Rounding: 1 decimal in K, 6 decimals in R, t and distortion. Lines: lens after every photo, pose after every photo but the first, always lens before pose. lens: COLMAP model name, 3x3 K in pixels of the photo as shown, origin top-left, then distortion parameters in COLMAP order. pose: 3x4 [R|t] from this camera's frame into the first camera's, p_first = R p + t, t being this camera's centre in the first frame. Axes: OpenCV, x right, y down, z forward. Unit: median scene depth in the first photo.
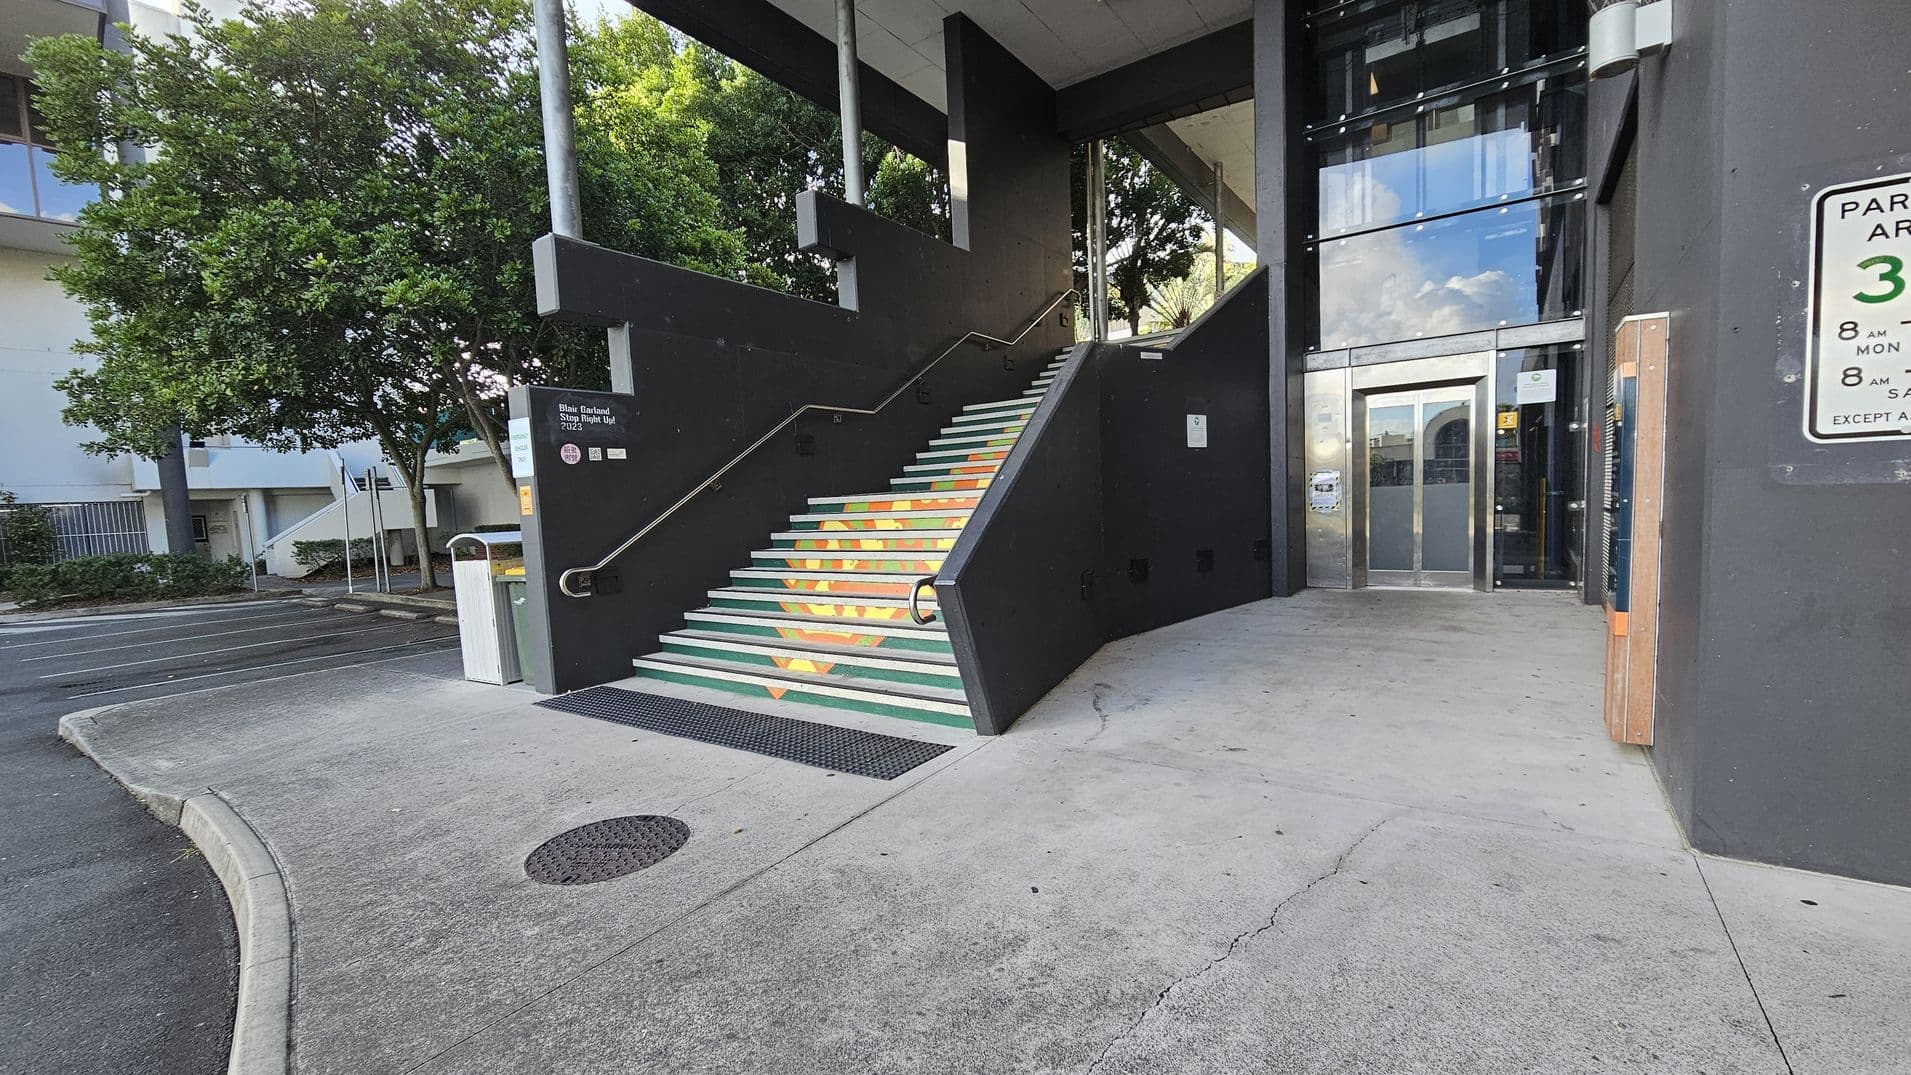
lens RADIAL K [[778.7, 0, 956.9], [0, 778.7, 574.8], [0, 0, 1]] dist [-0.000337, -0.000642]
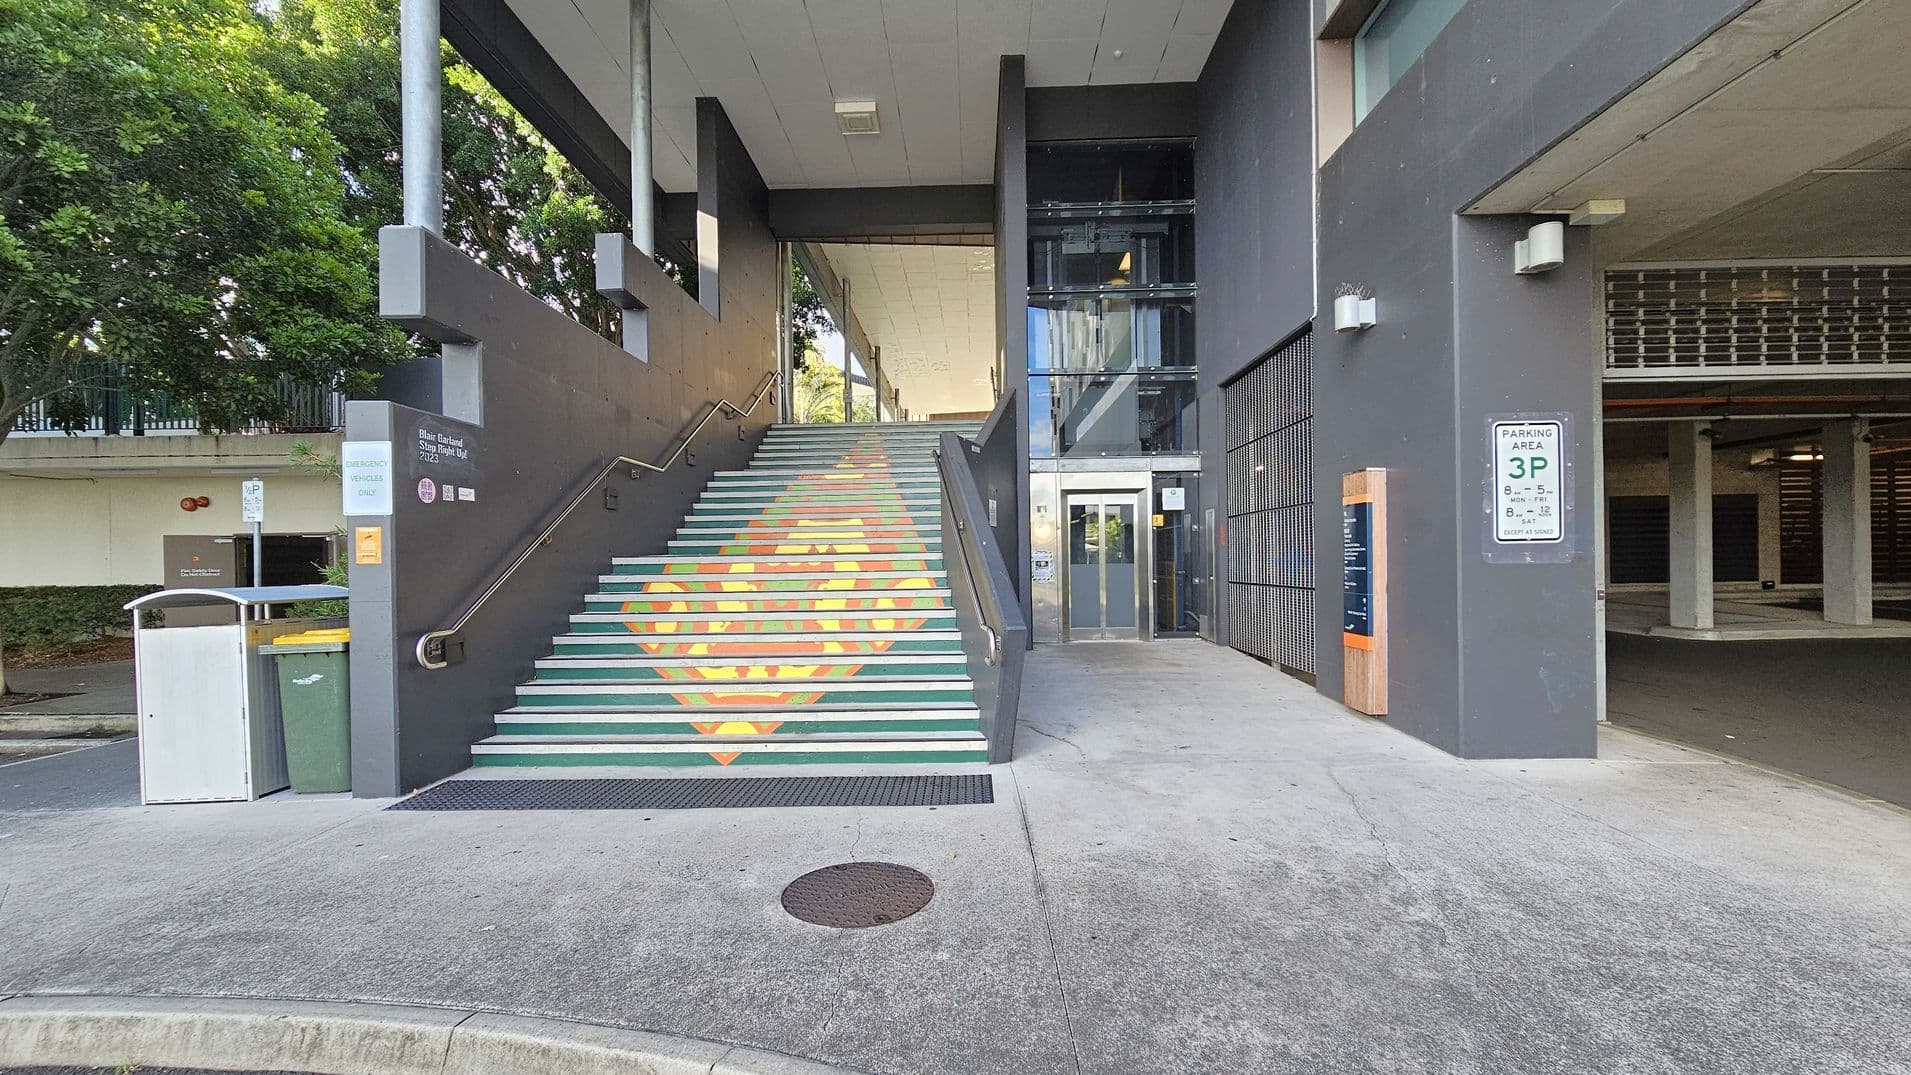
lens RADIAL K [[778.7, 0, 956.9], [0, 778.7, 574.8], [0, 0, 1]] dist [-0.000337, -0.000642]
pose [[0.834845, 0.023050, 0.550002, -0.607484], [0.031332, 0.995514, -0.089279, 0.026278], [-0.549592, 0.091767, 0.830378, 0.046816]]
